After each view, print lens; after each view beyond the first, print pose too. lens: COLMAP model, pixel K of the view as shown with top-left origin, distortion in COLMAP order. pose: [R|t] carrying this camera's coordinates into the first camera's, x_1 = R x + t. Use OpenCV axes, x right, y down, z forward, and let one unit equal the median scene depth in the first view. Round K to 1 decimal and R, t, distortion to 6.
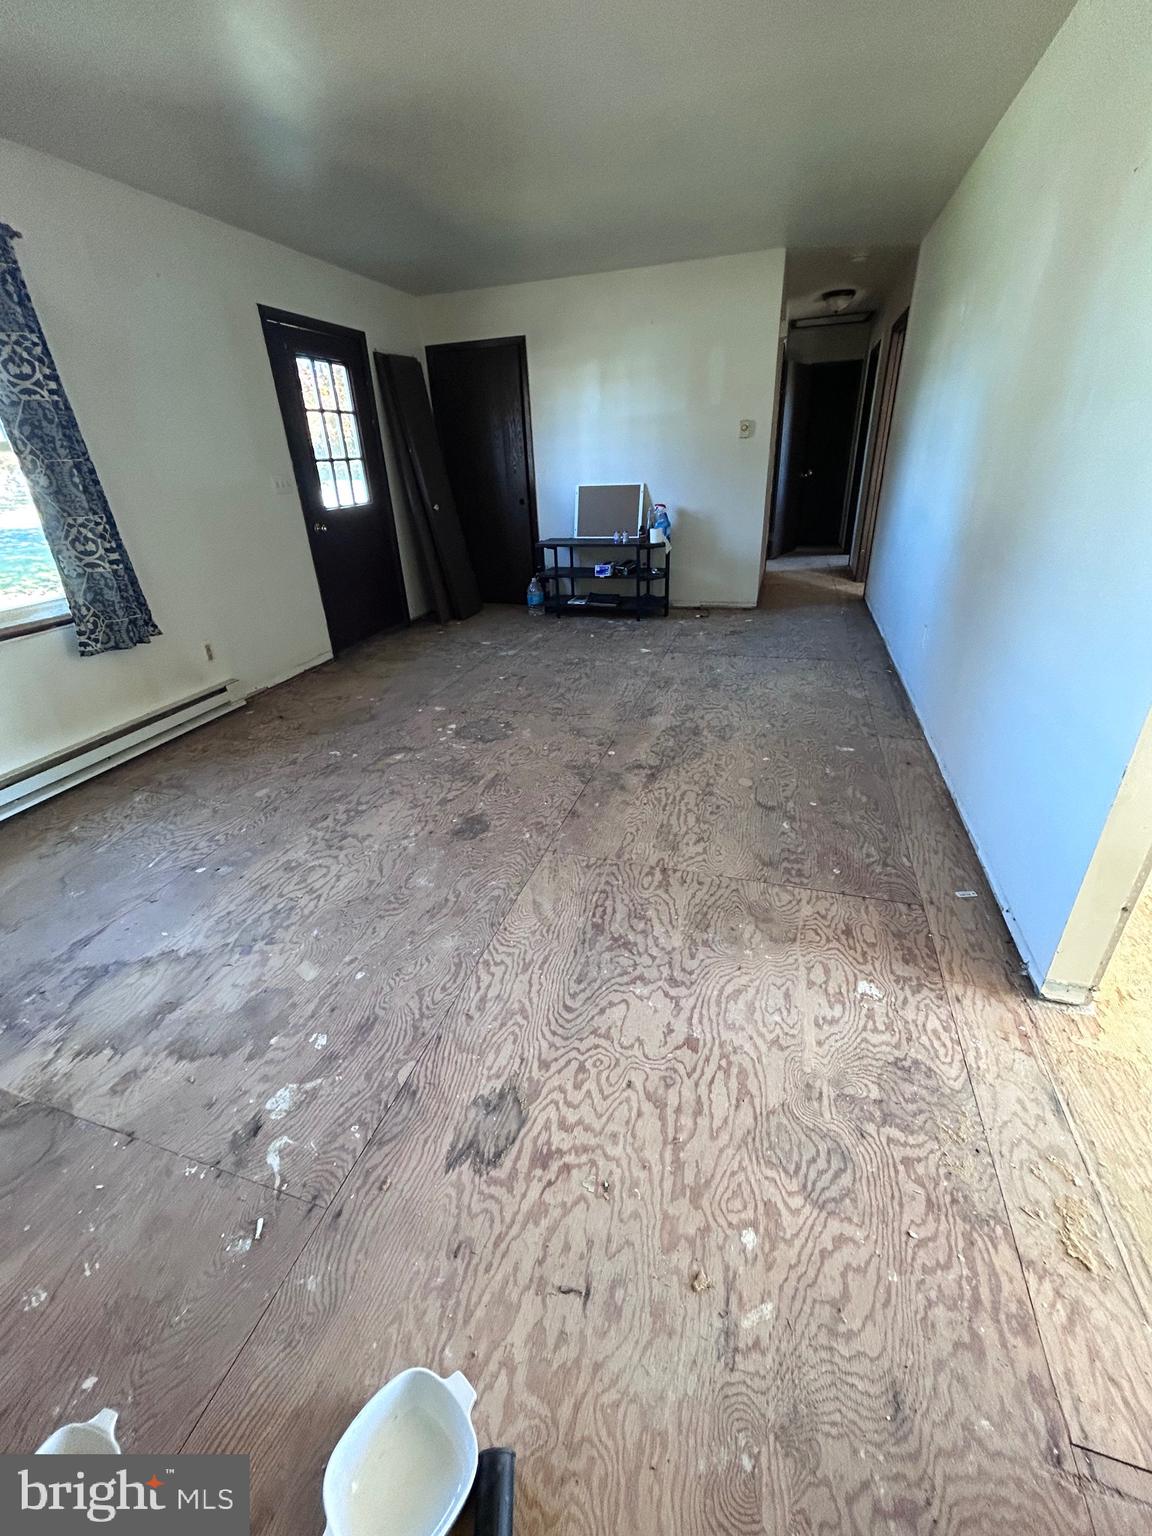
lens RADIAL K [[620.7, 0, 573.3], [0, 620.7, 756.2], [0, 0, 1]] dist [0.001698, -0.000108]
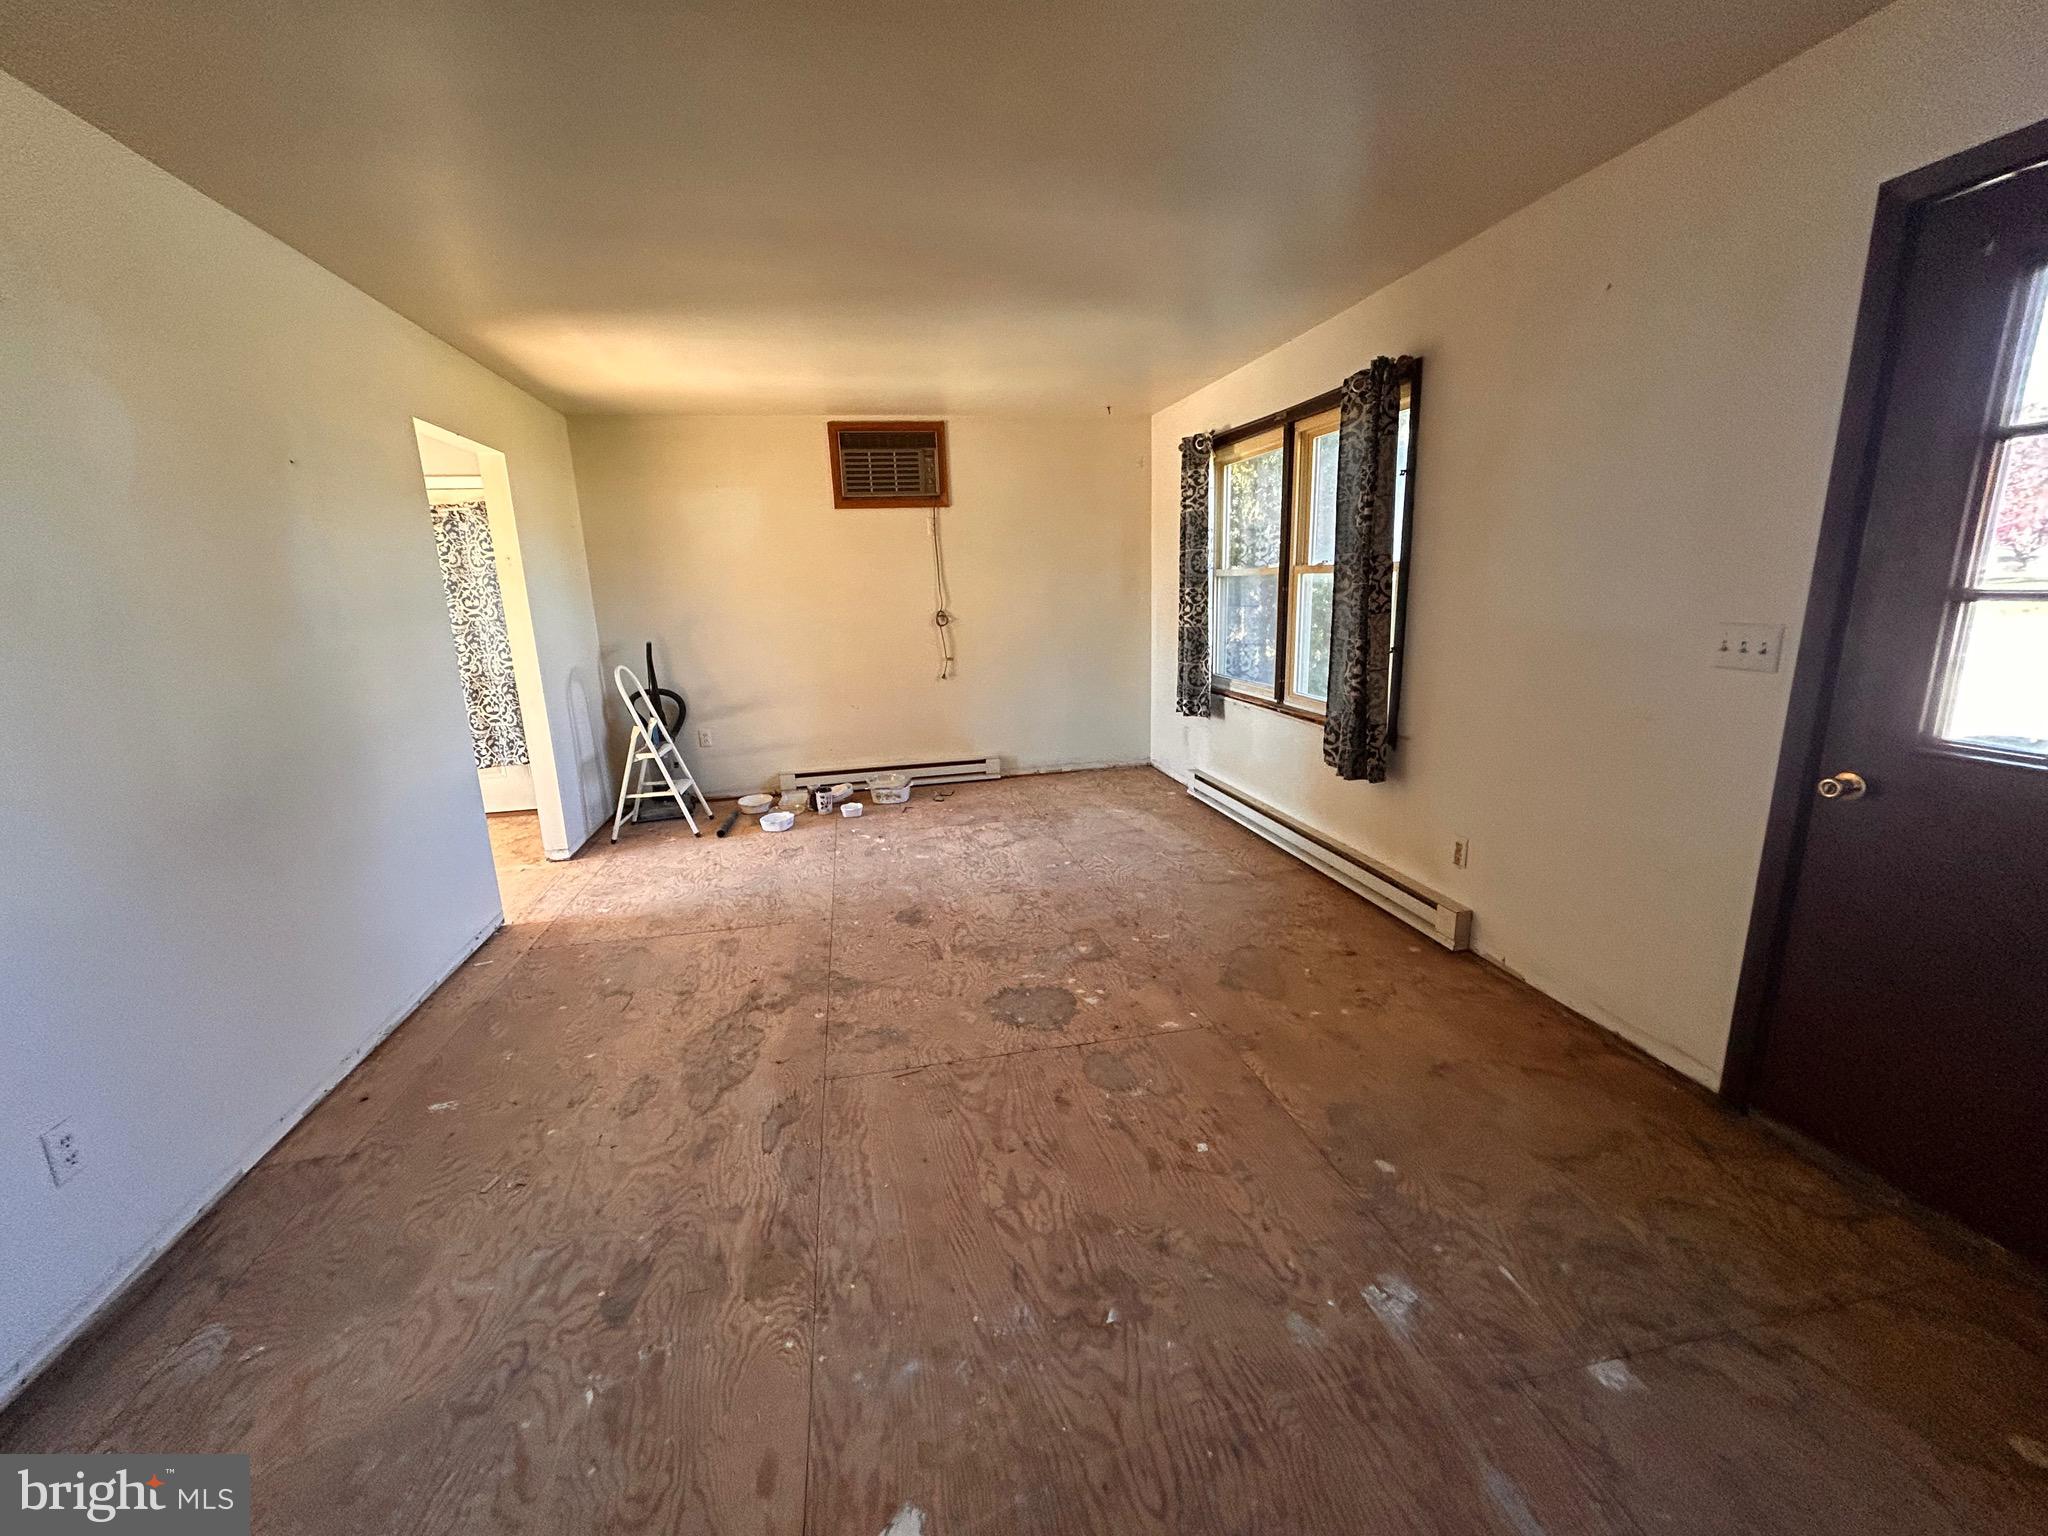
lens RADIAL K [[827.6, 0, 1009.9], [0, 827.6, 772.0], [0, 0, 1]] dist [0.001698, -0.000108]
pose [[-0.875280, 0.178875, -0.449320, 0.260885], [-0.146134, 0.787829, 0.598306, -0.869644], [0.461009, 0.589347, -0.663431, 1.651168]]
